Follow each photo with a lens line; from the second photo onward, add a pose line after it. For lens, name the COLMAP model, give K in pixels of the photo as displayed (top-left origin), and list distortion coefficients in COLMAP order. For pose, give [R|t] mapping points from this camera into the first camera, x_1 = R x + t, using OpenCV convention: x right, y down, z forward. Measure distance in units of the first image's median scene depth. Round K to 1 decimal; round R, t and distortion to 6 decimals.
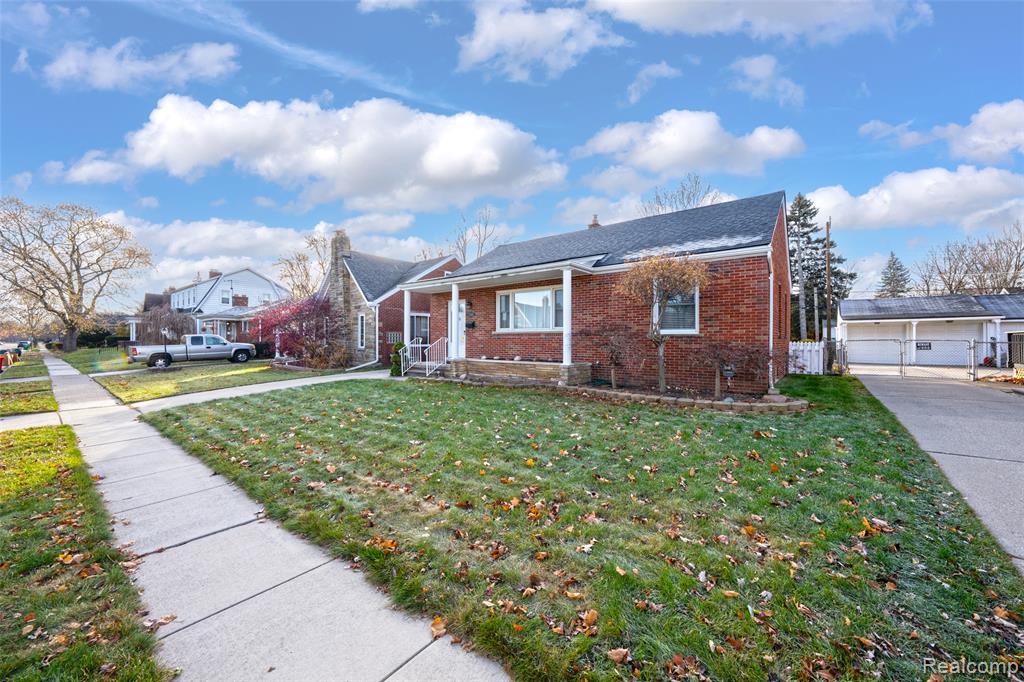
lens RADIAL K [[356.4, 0, 512.0], [0, 356.4, 341.0], [0, 0, 1]] dist [-0.014010, 0.000047]
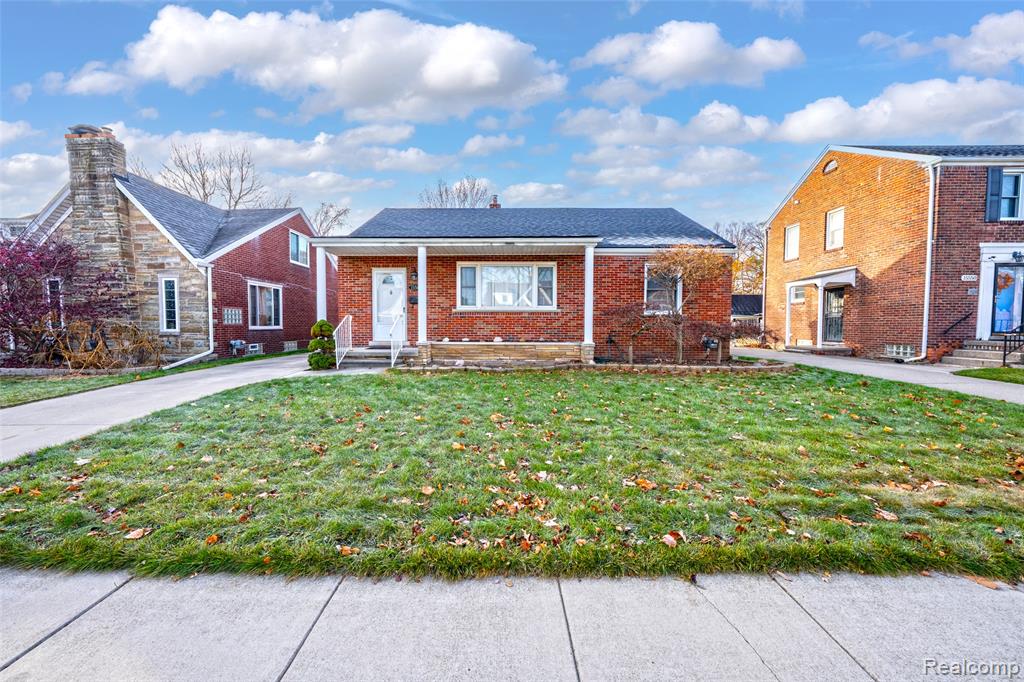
lens RADIAL K [[356.4, 0, 512.0], [0, 356.4, 341.0], [0, 0, 1]] dist [-0.014010, 0.000047]
pose [[0.816683, -0.019121, 0.576770, -0.430444], [-0.001390, 0.999383, 0.035100, 0.019161], [-0.577085, -0.029468, 0.816152, 0.226029]]
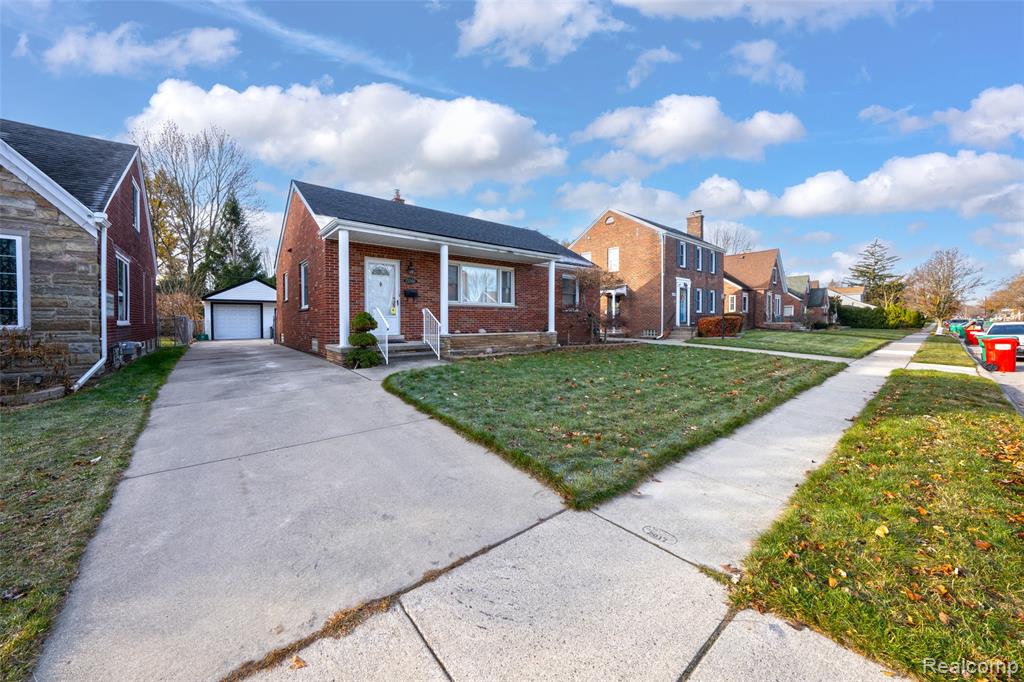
lens RADIAL K [[373.8, 0, 509.7], [0, 373.8, 325.9], [0, 0, 1]] dist [-0.014520, 0.000047]
pose [[0.241465, -0.009392, 0.970364, -0.935050], [0.006952, 0.999944, 0.007948, 0.023796], [-0.970385, 0.004826, 0.241516, 0.611065]]
